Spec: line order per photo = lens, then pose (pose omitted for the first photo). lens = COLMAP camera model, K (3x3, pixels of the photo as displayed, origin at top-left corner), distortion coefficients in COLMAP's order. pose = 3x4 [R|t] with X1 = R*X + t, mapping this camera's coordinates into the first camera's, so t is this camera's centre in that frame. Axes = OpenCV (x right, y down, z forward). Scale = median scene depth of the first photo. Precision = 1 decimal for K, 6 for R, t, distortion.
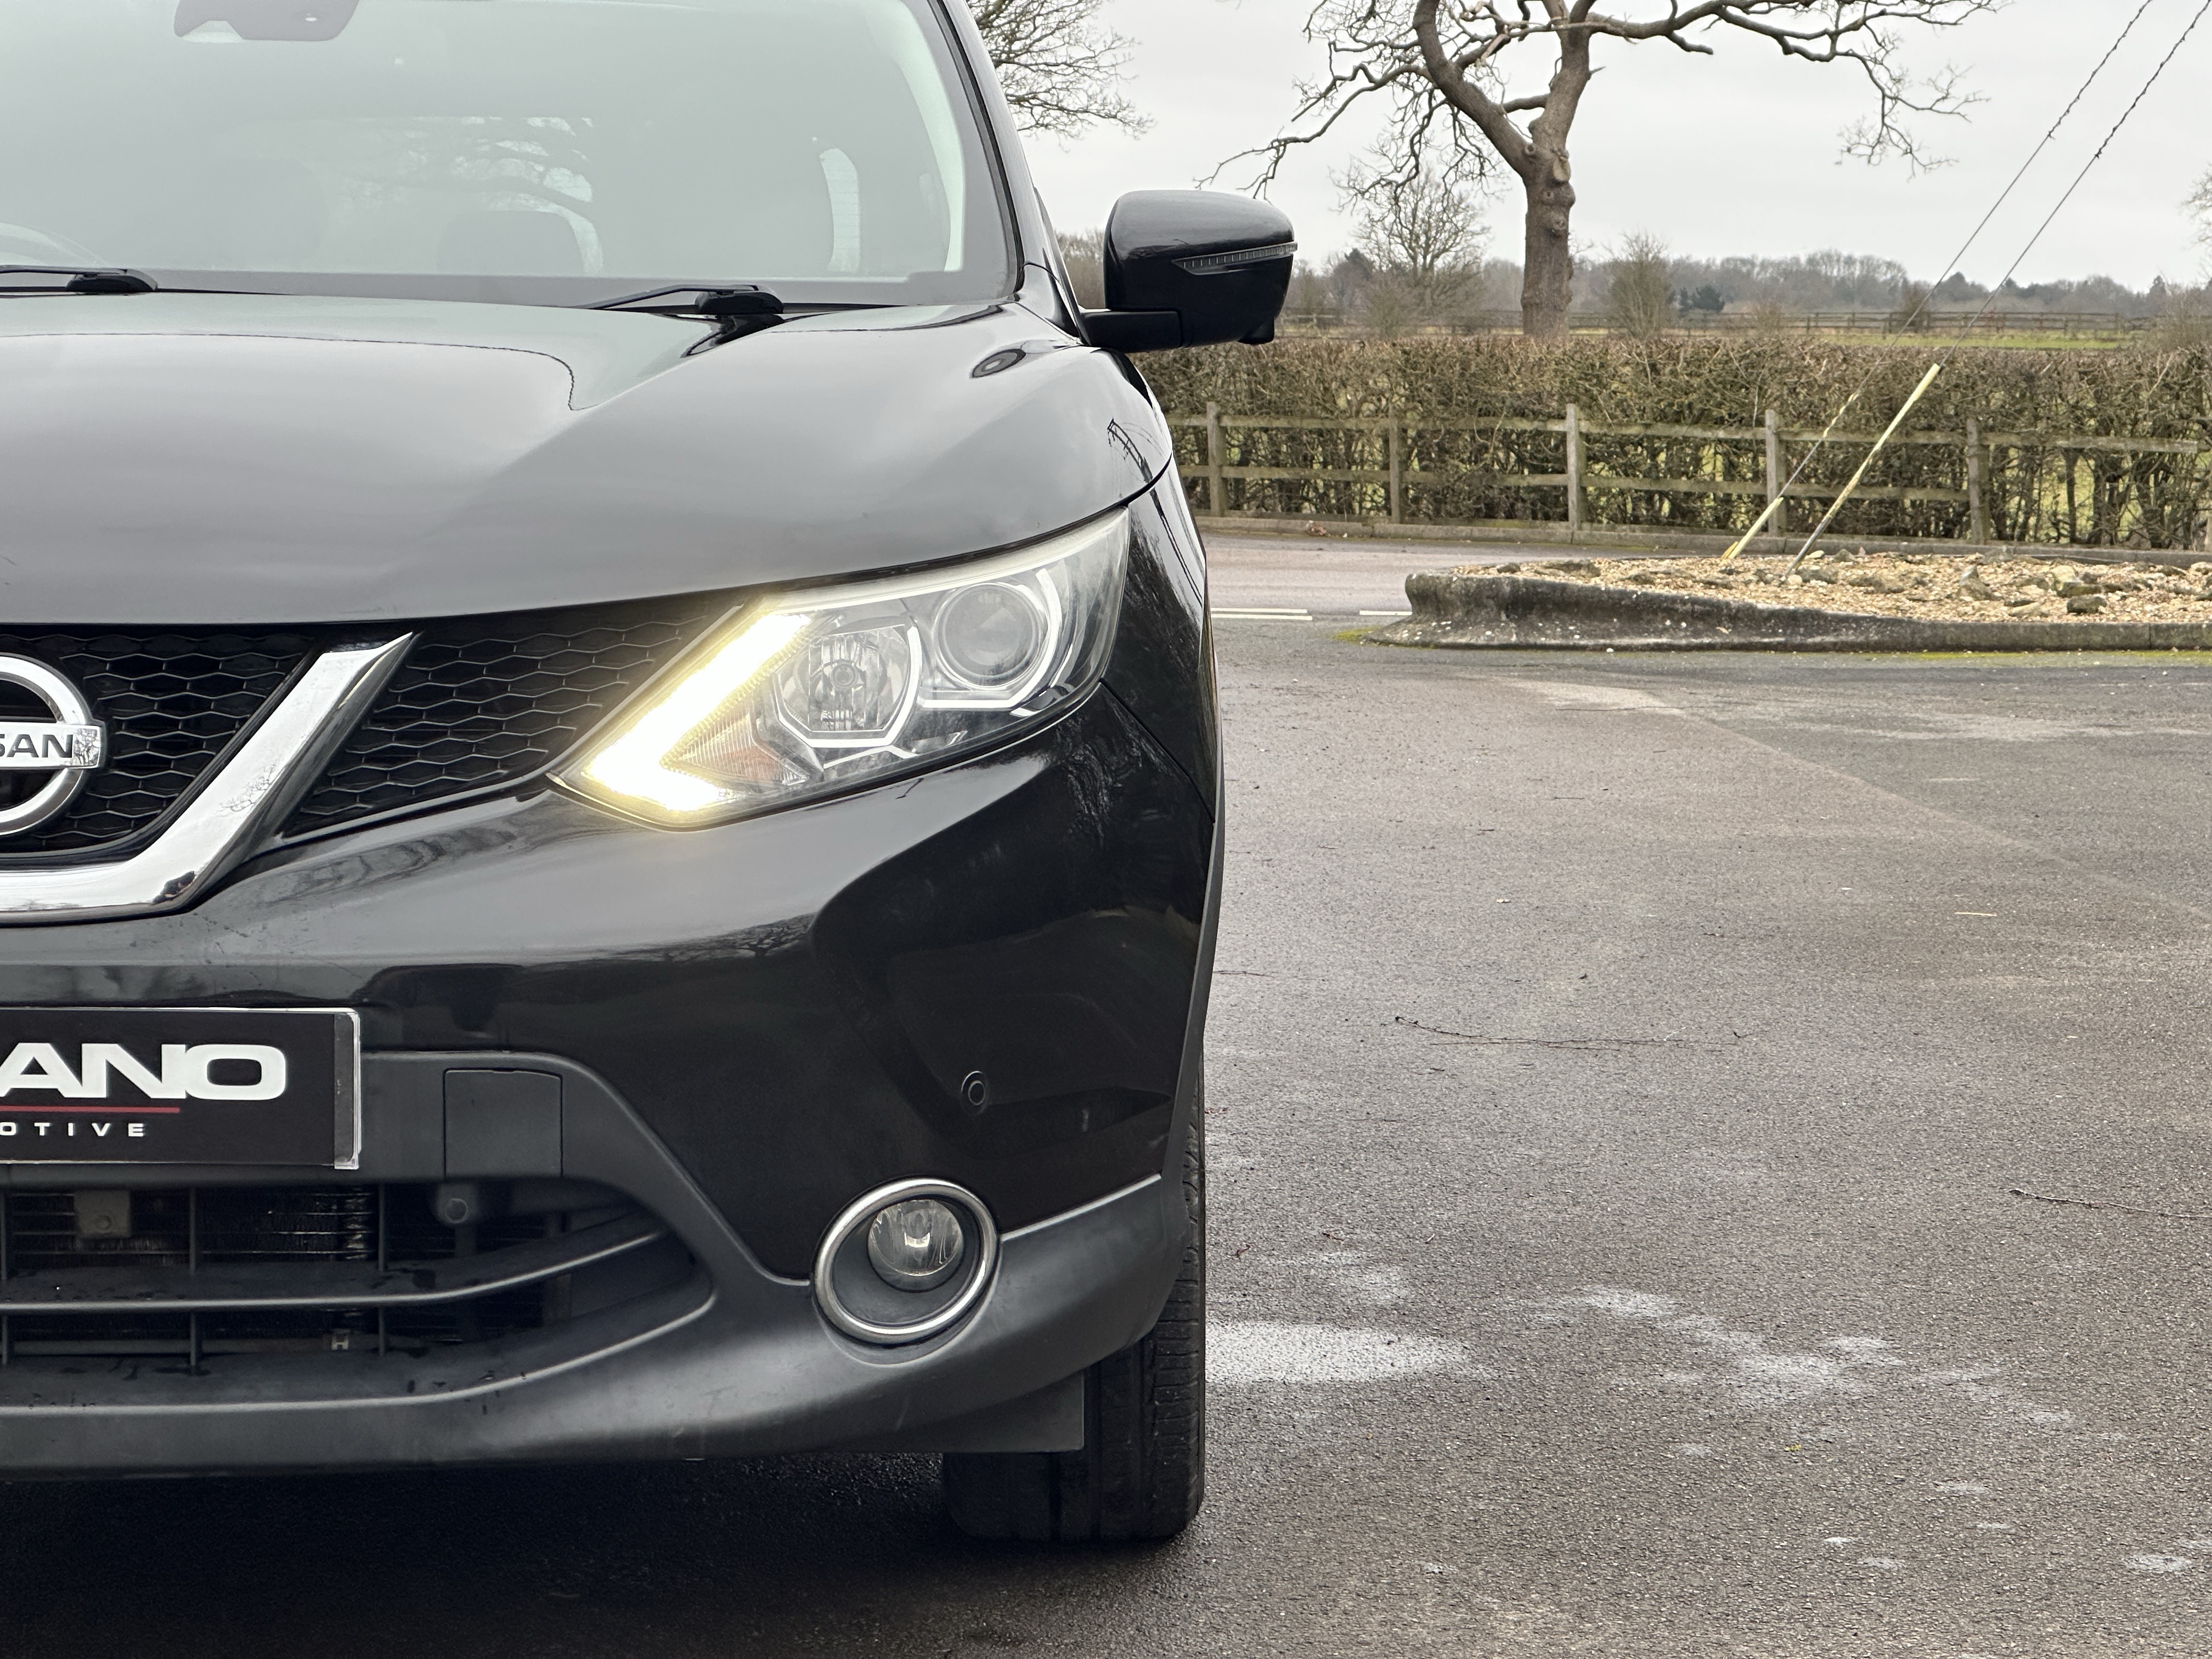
lens RADIAL K [[4926.6, 0, 1106.0], [0, 4926.6, 829.5], [0, 0, 1]] dist [-0.013244, 3.161108]
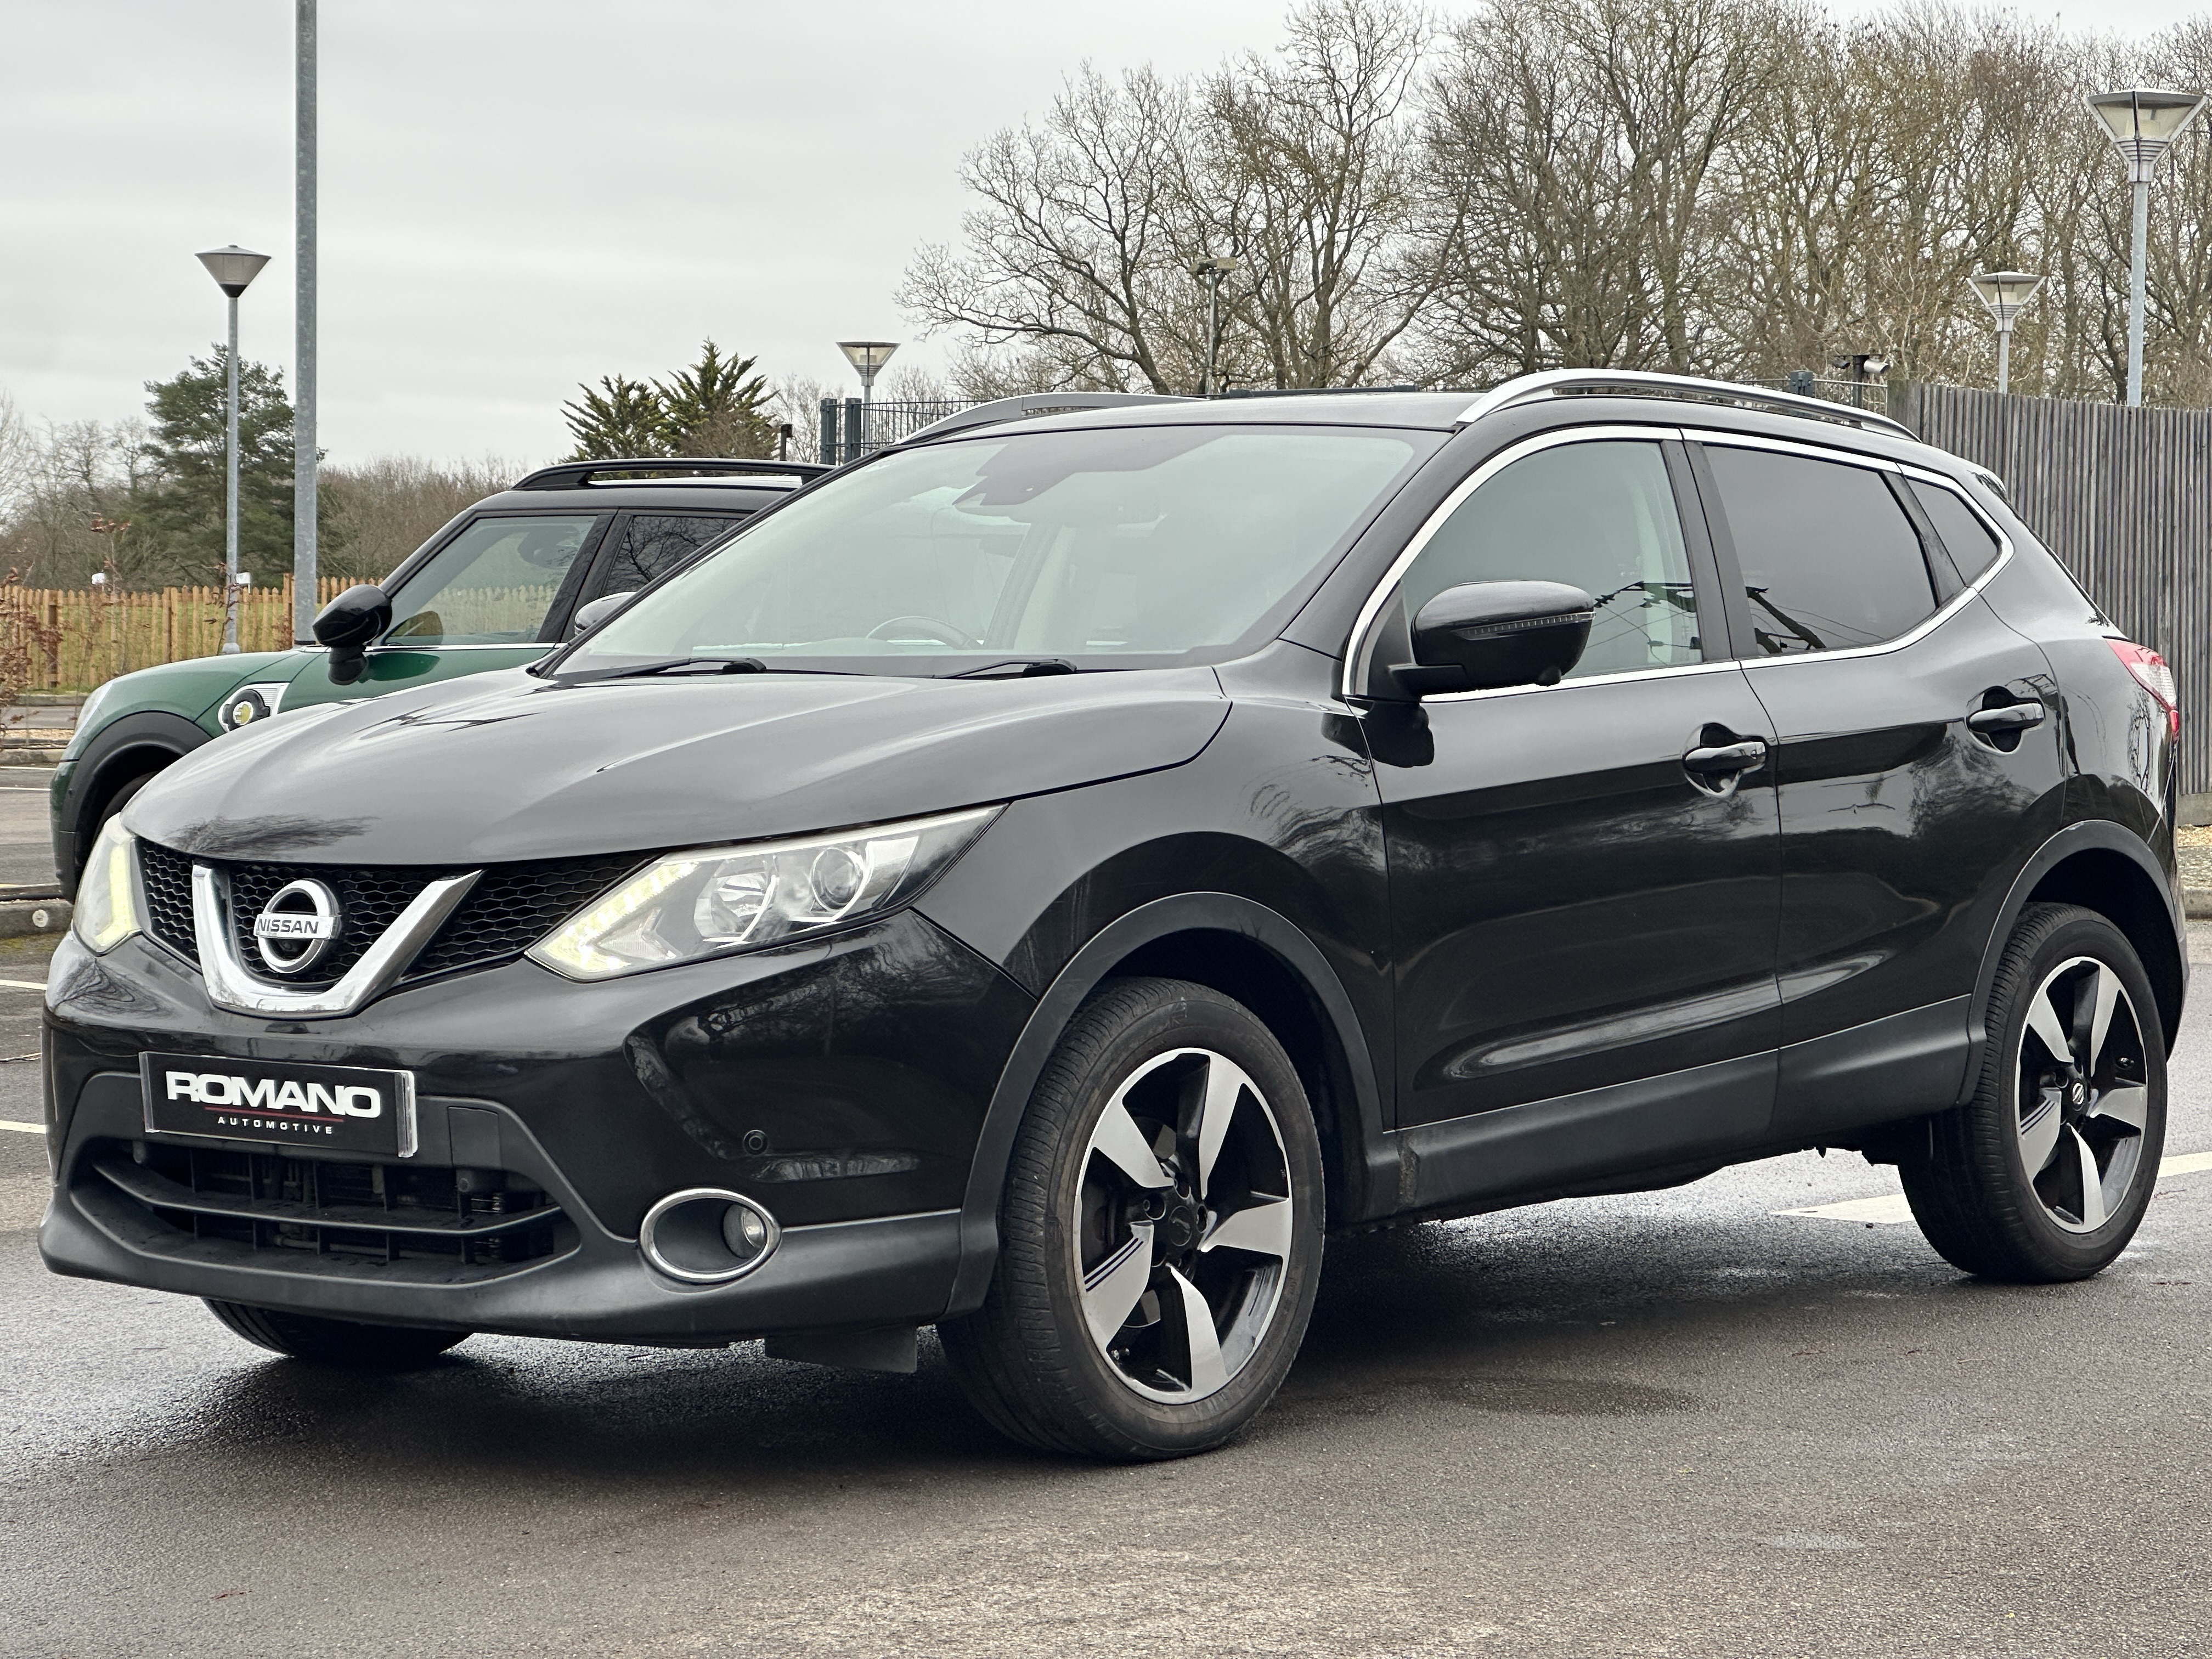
lens RADIAL K [[4926.6, 0, 1106.0], [0, 4926.6, 829.5], [0, 0, 1]] dist [-0.013244, 3.161108]
pose [[0.766586, 0.009825, -0.642066, 0.181208], [-0.042909, 0.998432, -0.035953, 0.000115], [0.640706, 0.055111, 0.765806, -0.038757]]
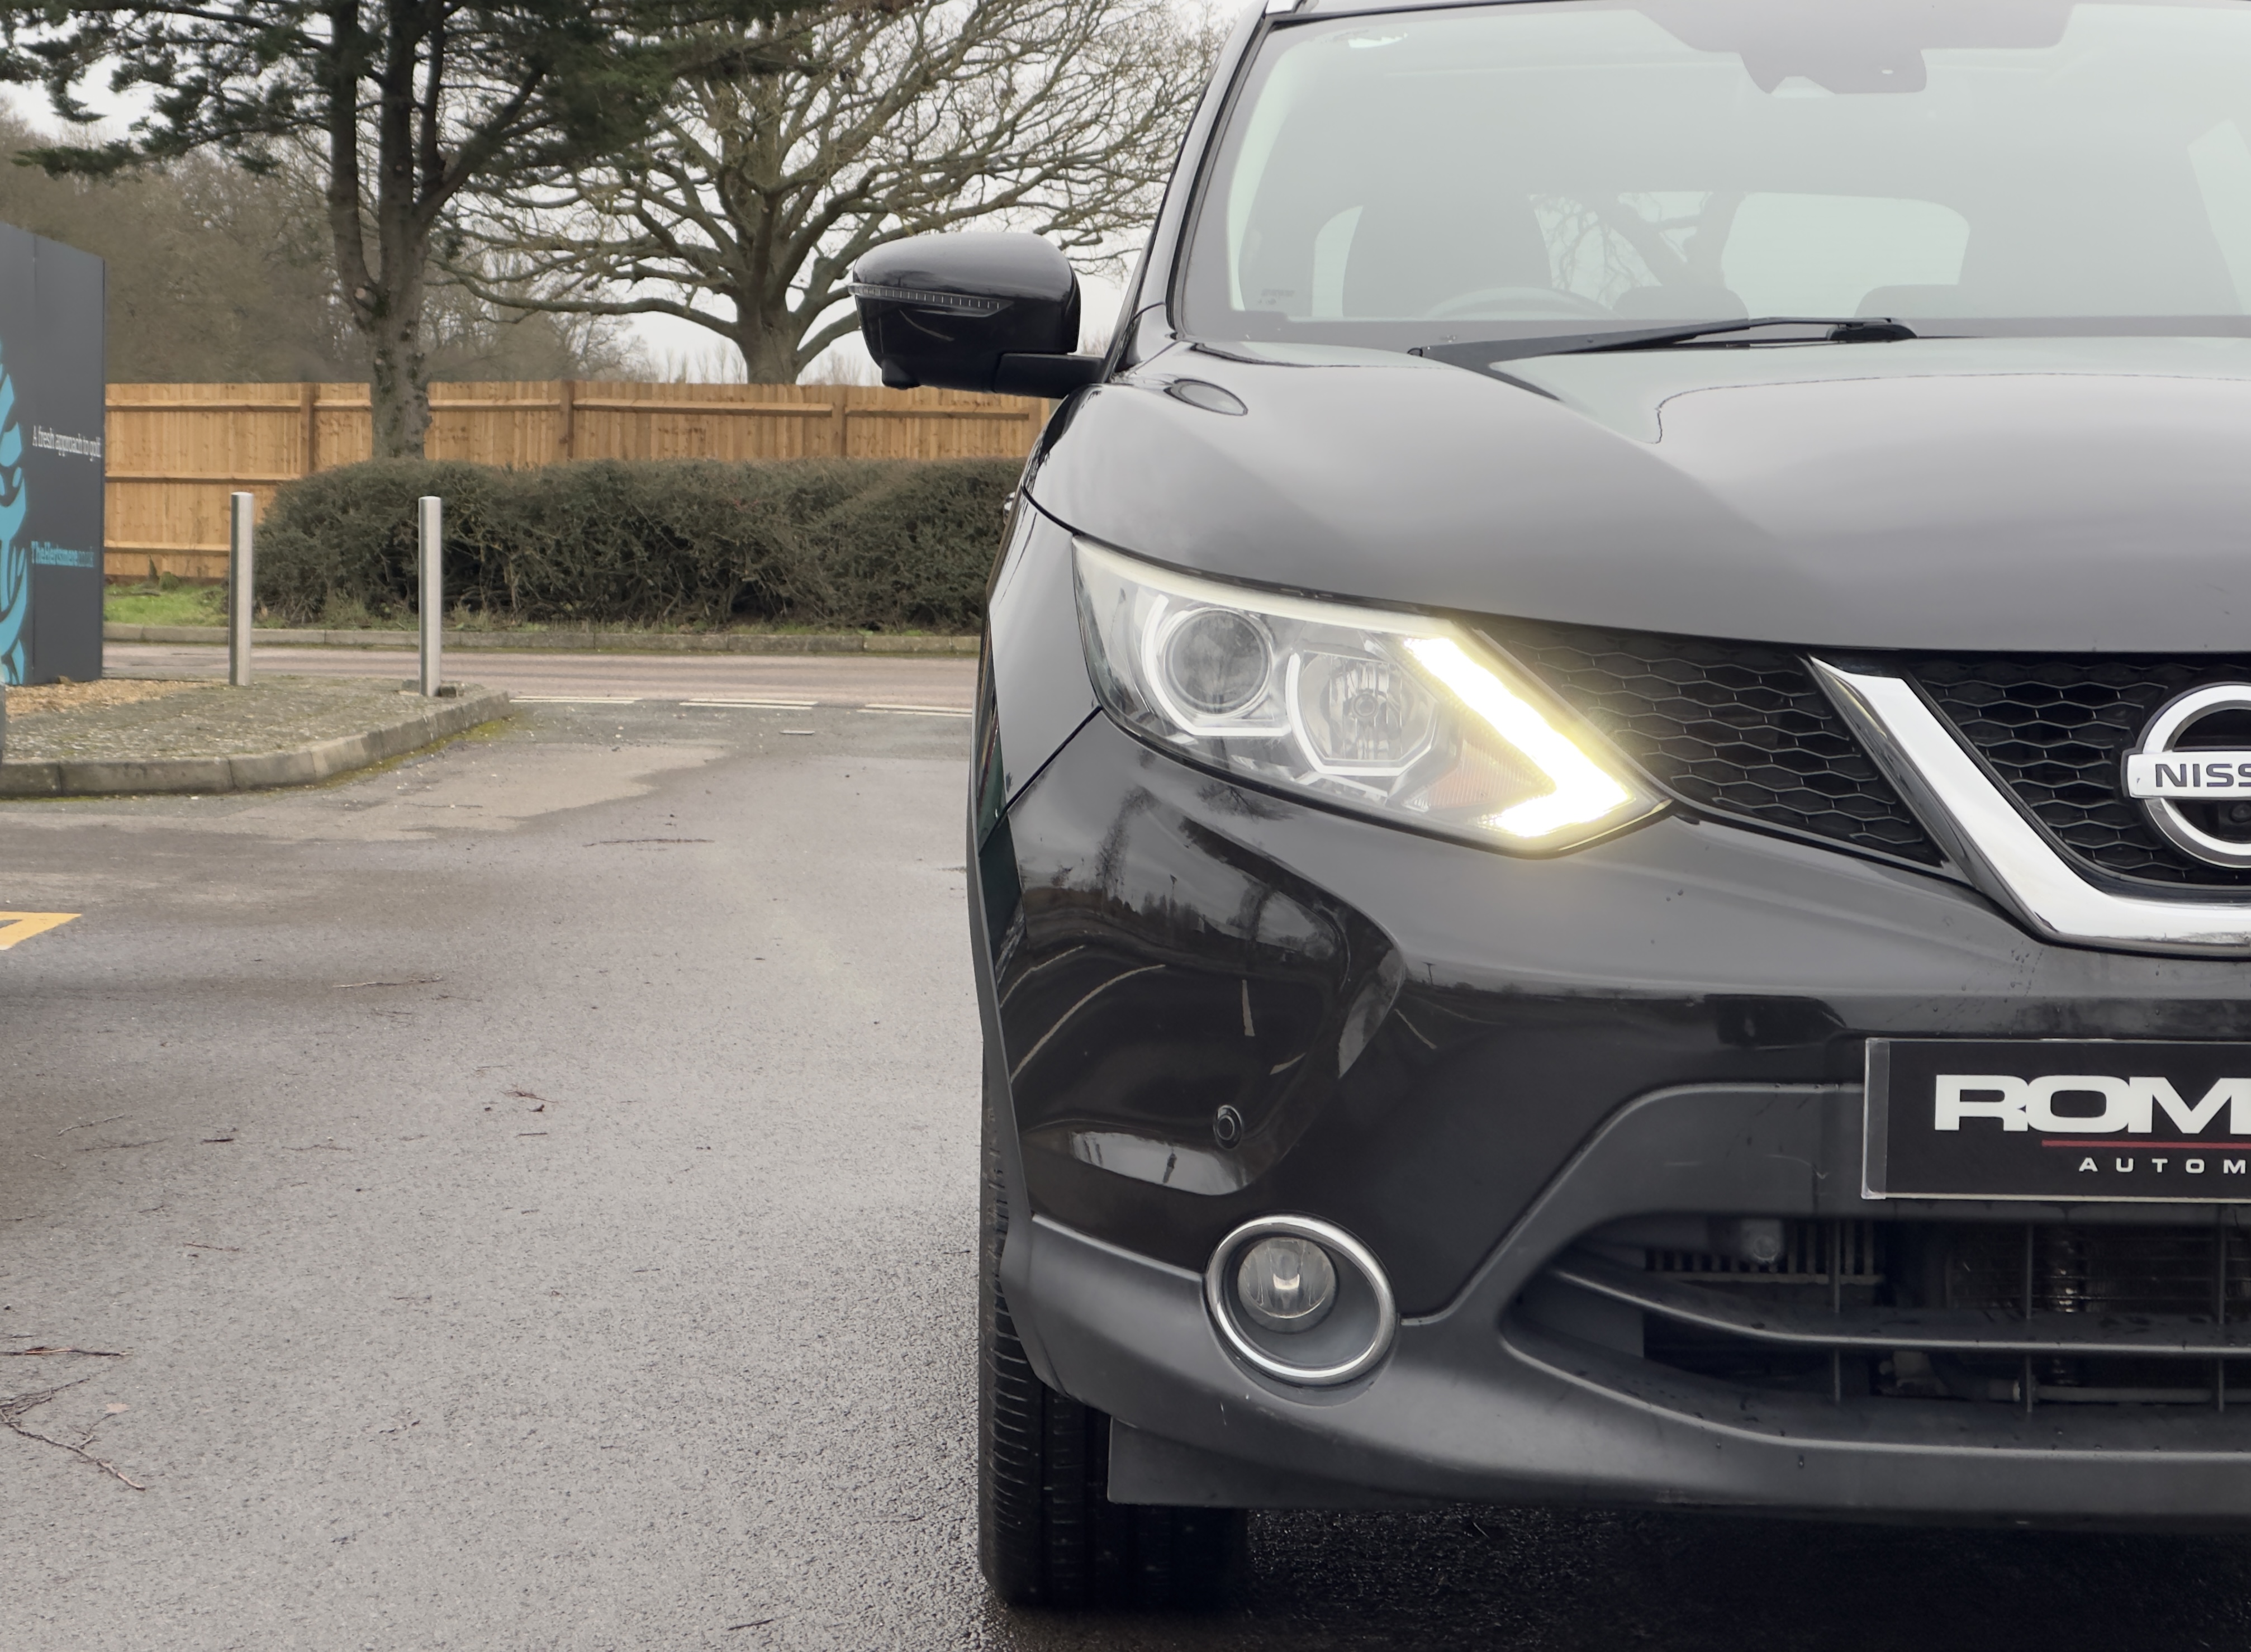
lens RADIAL K [[5009.9, 0, 1127.9], [0, 5009.9, 783.2], [0, 0, 1]] dist [0.089847, 2.058805]
pose [[0.999823, -0.010933, -0.015312, -0.062457], [0.010388, 0.999325, -0.035241, 0.002548], [0.015687, 0.035076, 0.999262, -0.000547]]
